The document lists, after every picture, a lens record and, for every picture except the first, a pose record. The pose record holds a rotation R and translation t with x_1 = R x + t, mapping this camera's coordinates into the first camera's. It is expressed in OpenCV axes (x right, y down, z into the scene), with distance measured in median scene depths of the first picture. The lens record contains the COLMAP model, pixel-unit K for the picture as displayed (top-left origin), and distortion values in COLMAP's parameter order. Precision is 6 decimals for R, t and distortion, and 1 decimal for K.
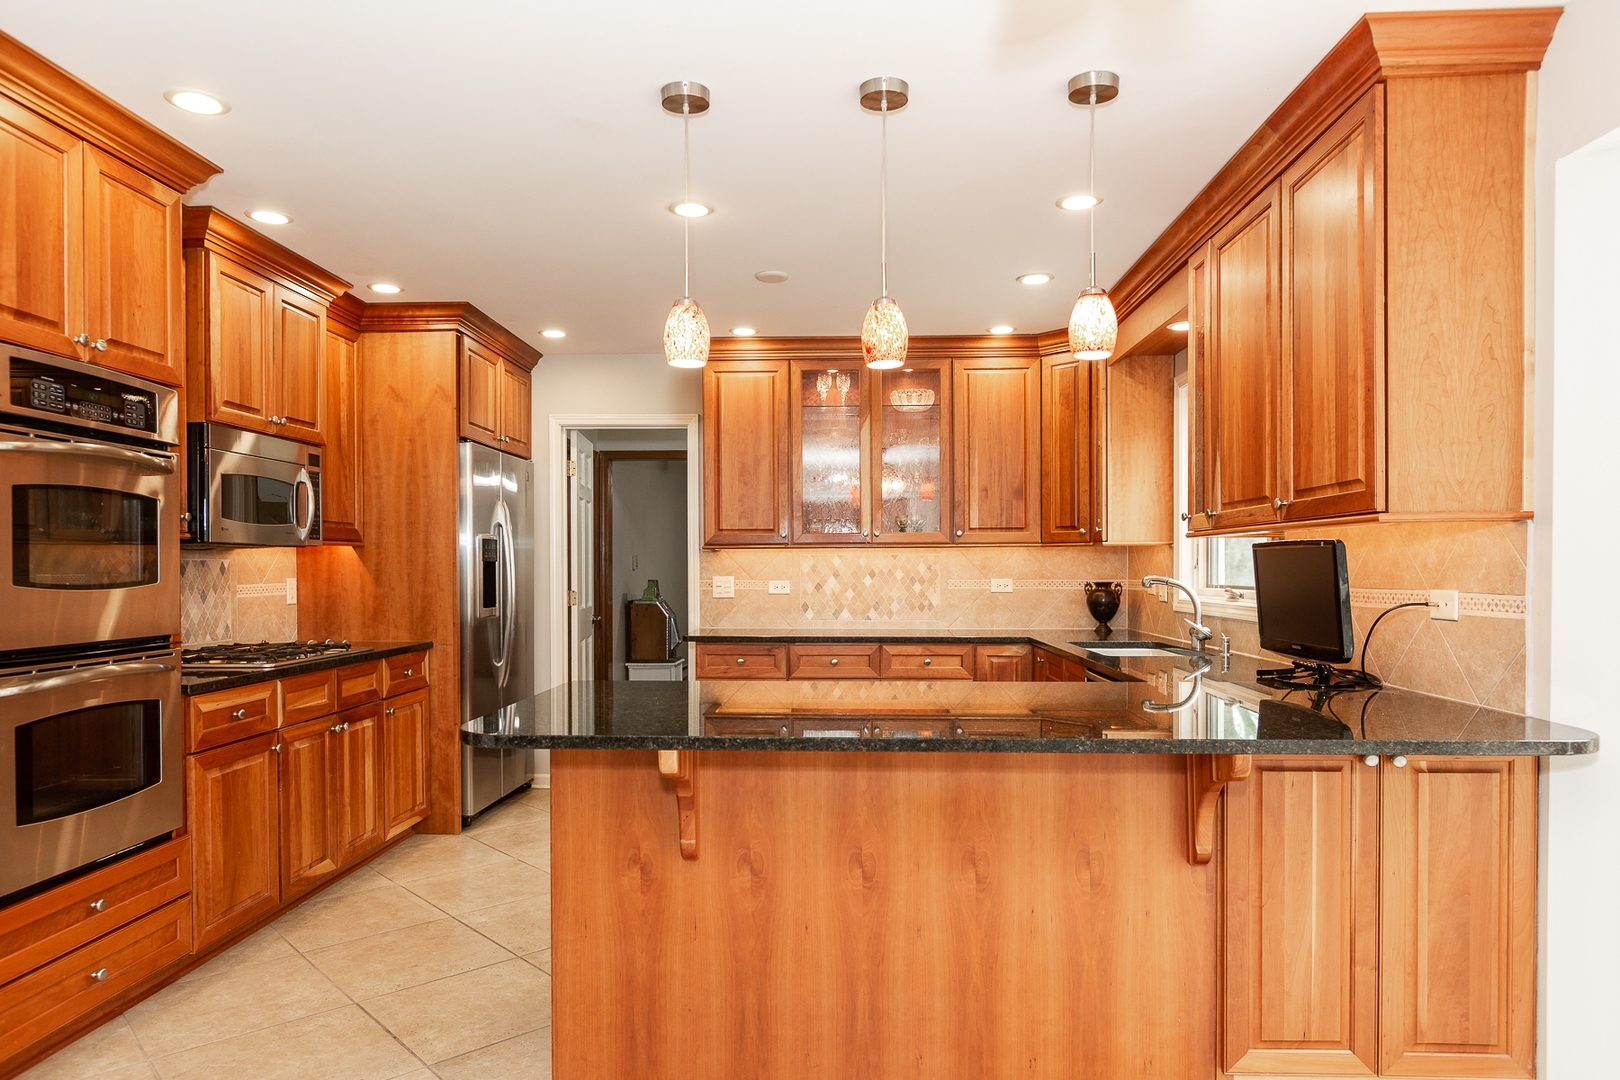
lens RADIAL K [[1004.5, 0, 816.6], [0, 1004.5, 581.3], [0, 0, 1]] dist [0.001565, 0.000711]
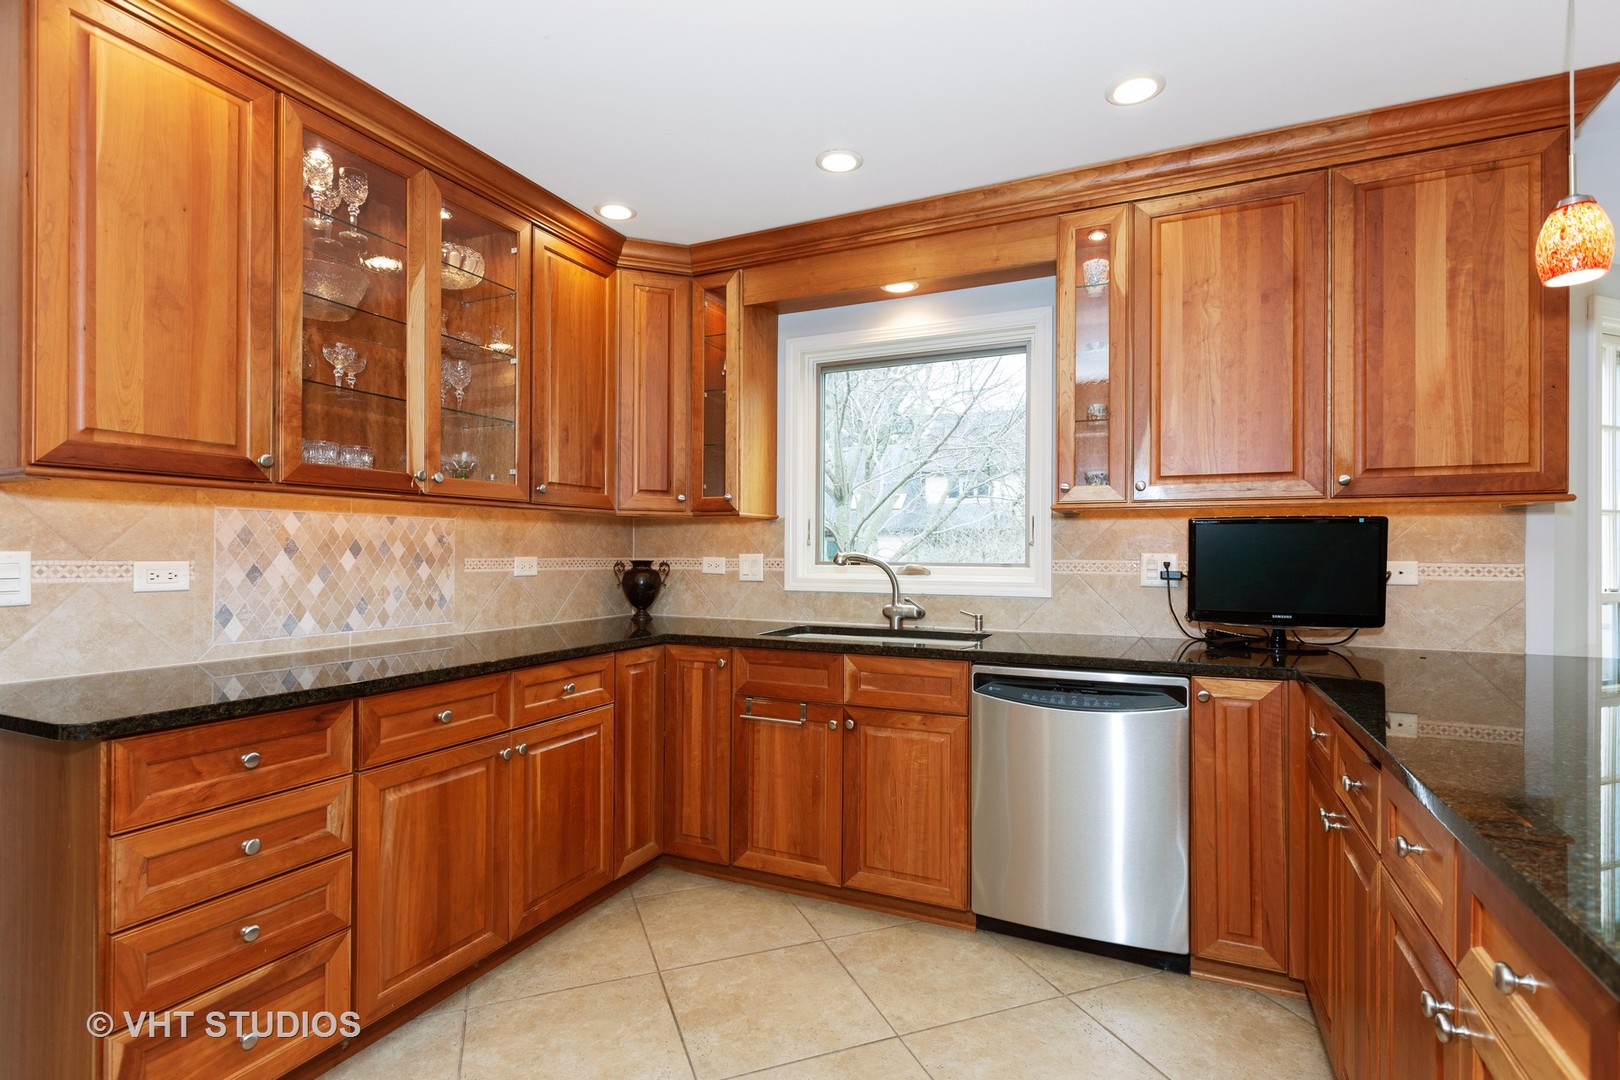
lens RADIAL K [[781.4, 0, 802.6], [0, 781.4, 549.6], [0, 0, 1]] dist [0.002566, 0.001420]
pose [[0.392395, 0.009260, 0.919750, -0.296642], [0.007342, 0.999886, -0.013199, 0.001166], [-0.919768, 0.011932, 0.392282, 0.710057]]
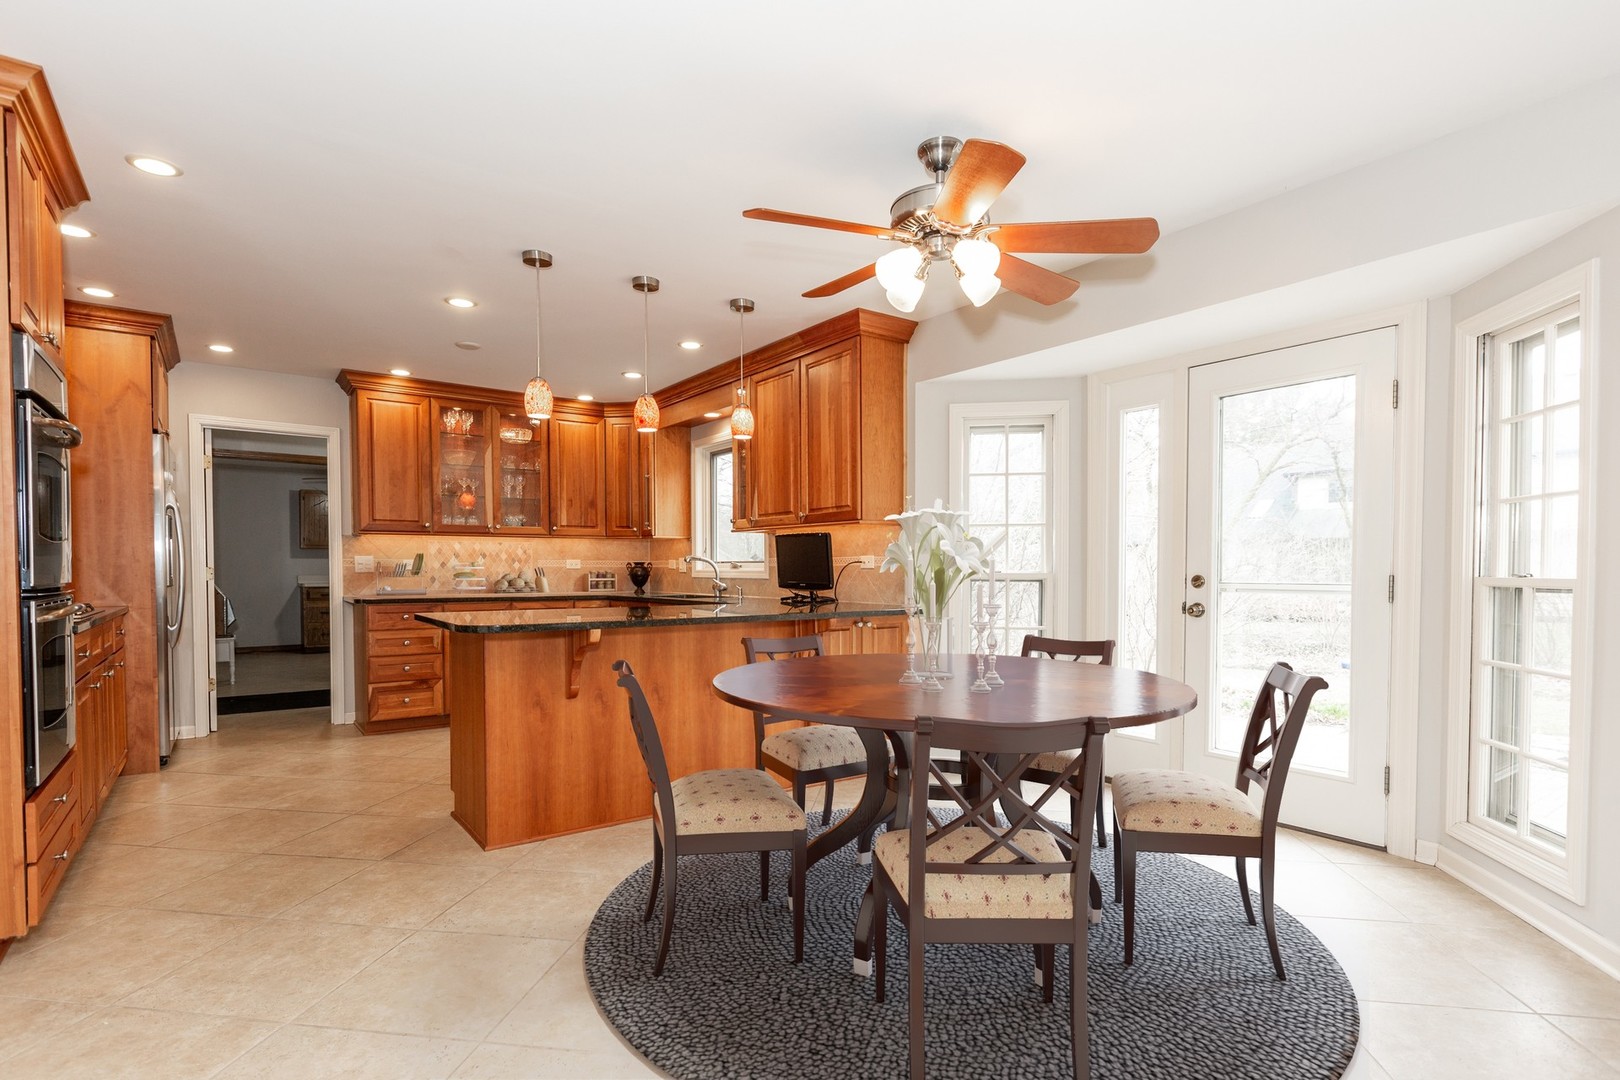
lens RADIAL K [[781.4, 0, 802.0], [0, 781.4, 591.2], [0, 0, 1]] dist [0.002566, 0.001420]
pose [[0.785524, -0.015555, 0.618636, -0.326688], [0.006579, 0.999837, 0.016786, 0.032359], [-0.618797, -0.009116, 0.785498, -0.169504]]
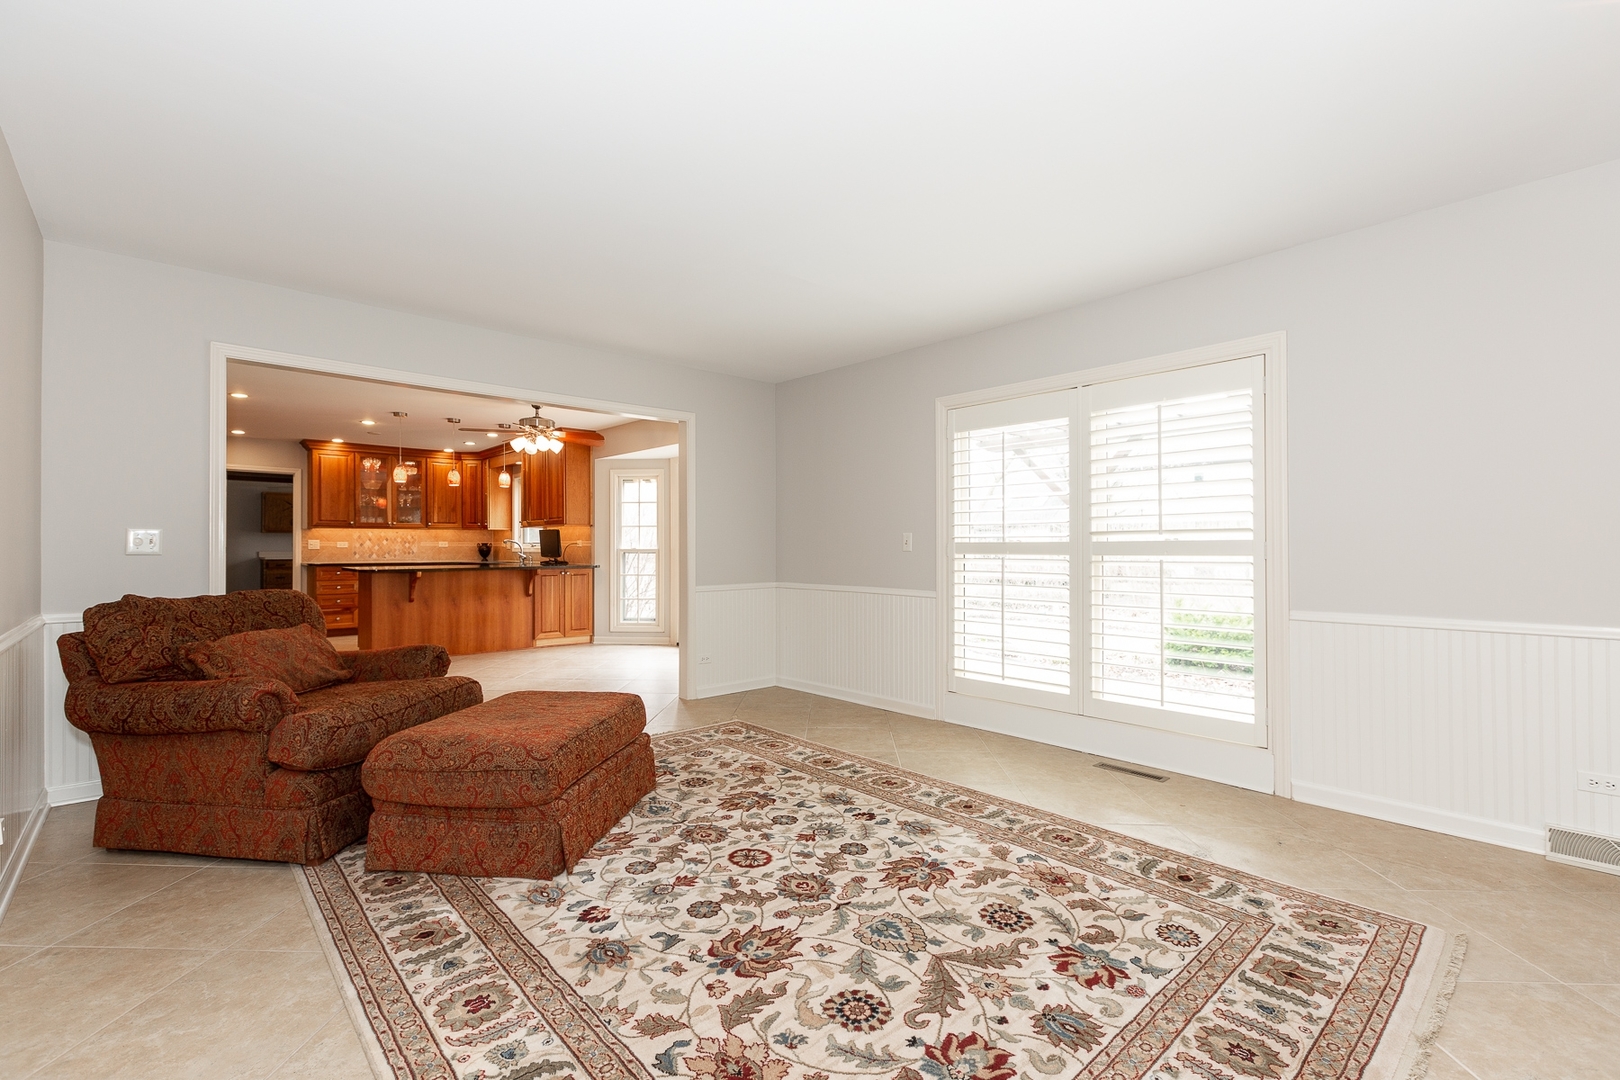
lens RADIAL K [[730.1, 0, 806.6], [0, 730.1, 543.1], [0, 0, 1]] dist [0.000151, -0.000026]
pose [[0.719210, 0.005111, 0.694774, -0.529858], [0.008251, 0.999840, -0.015897, 0.045413], [-0.694744, 0.017166, 0.719052, -1.181577]]
